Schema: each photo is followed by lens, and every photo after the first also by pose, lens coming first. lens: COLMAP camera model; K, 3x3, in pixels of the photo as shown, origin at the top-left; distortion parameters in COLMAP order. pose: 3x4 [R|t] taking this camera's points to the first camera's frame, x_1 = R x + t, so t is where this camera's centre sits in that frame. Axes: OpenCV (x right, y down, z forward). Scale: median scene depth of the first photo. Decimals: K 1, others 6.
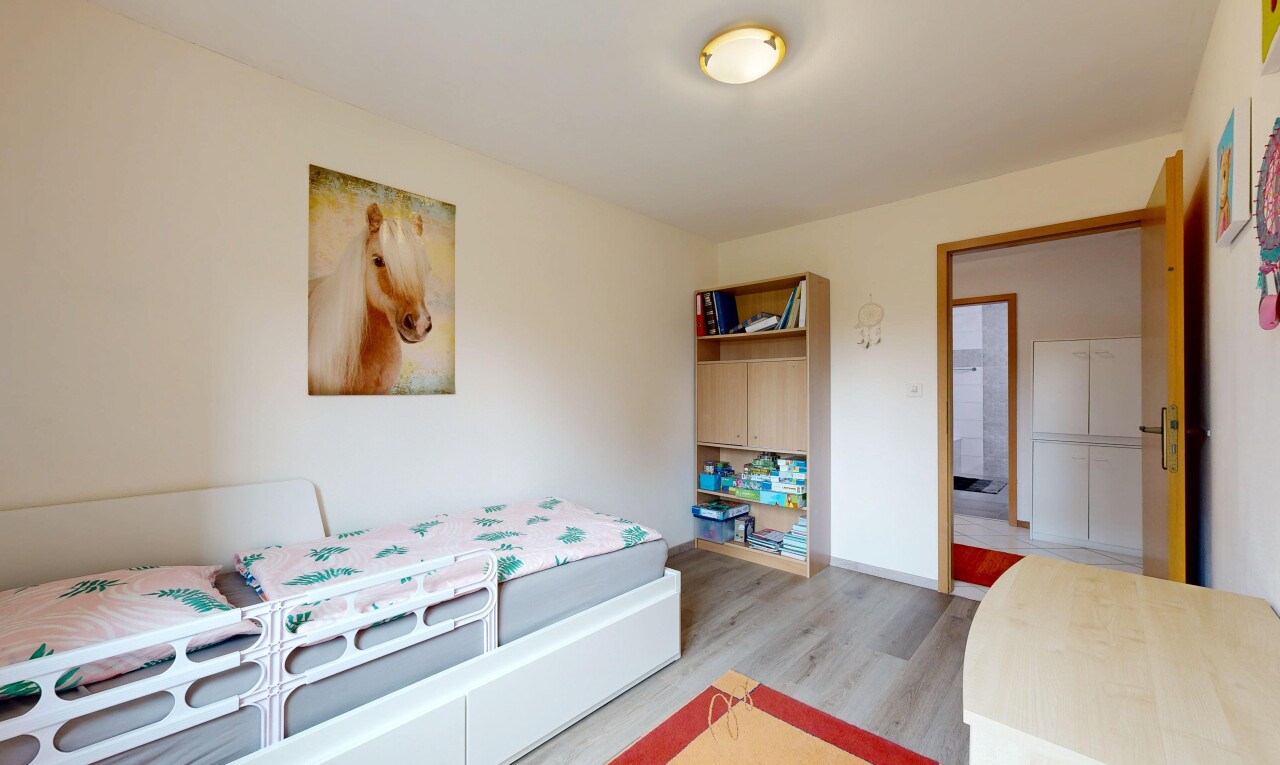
lens RADIAL K [[500.2, 0, 640.7], [0, 500.2, 382.8], [0, 0, 1]] dist [0.000806, 0.000376]
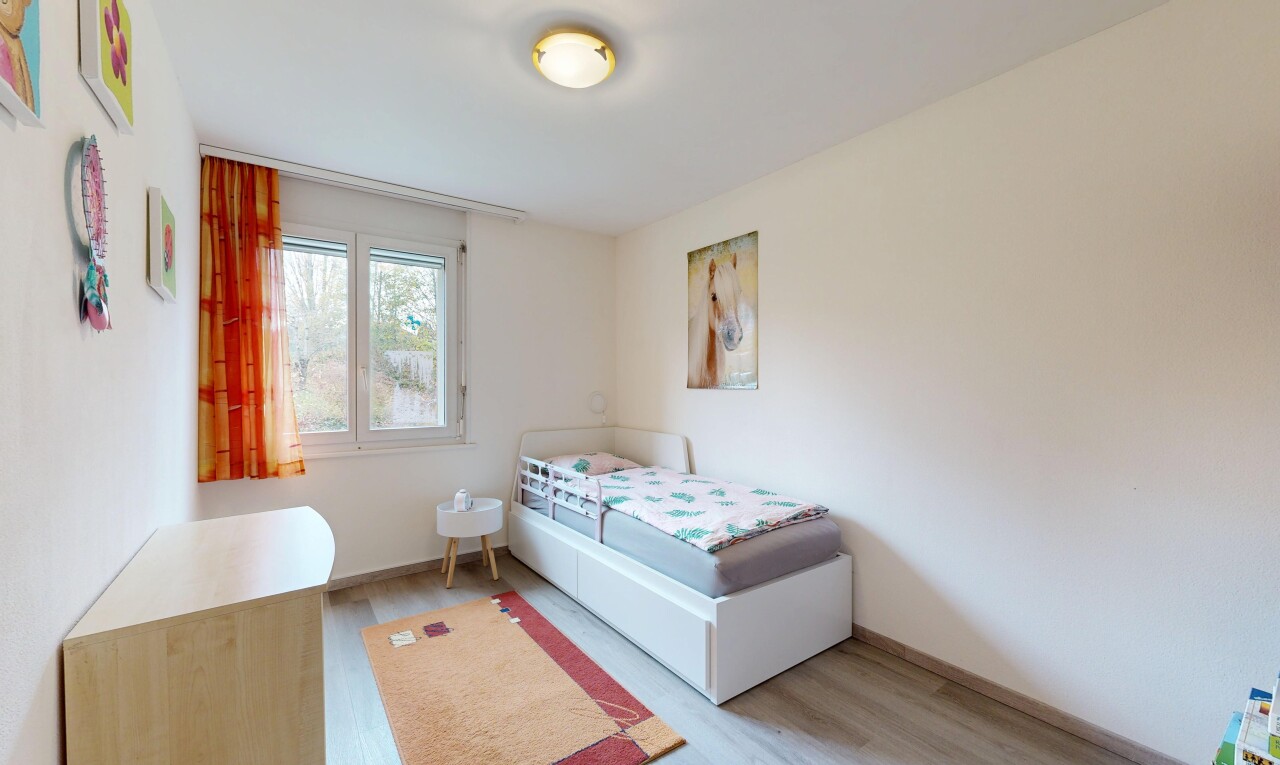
lens RADIAL K [[500.2, 0, 640.4], [0, 500.2, 386.9], [0, 0, 1]] dist [0.000806, 0.000376]
pose [[-0.189671, 0.005491, -0.981832, 0.975432], [0.004705, 0.999978, 0.004684, 0.010324], [0.981836, -0.003731, -0.189693, 1.091361]]
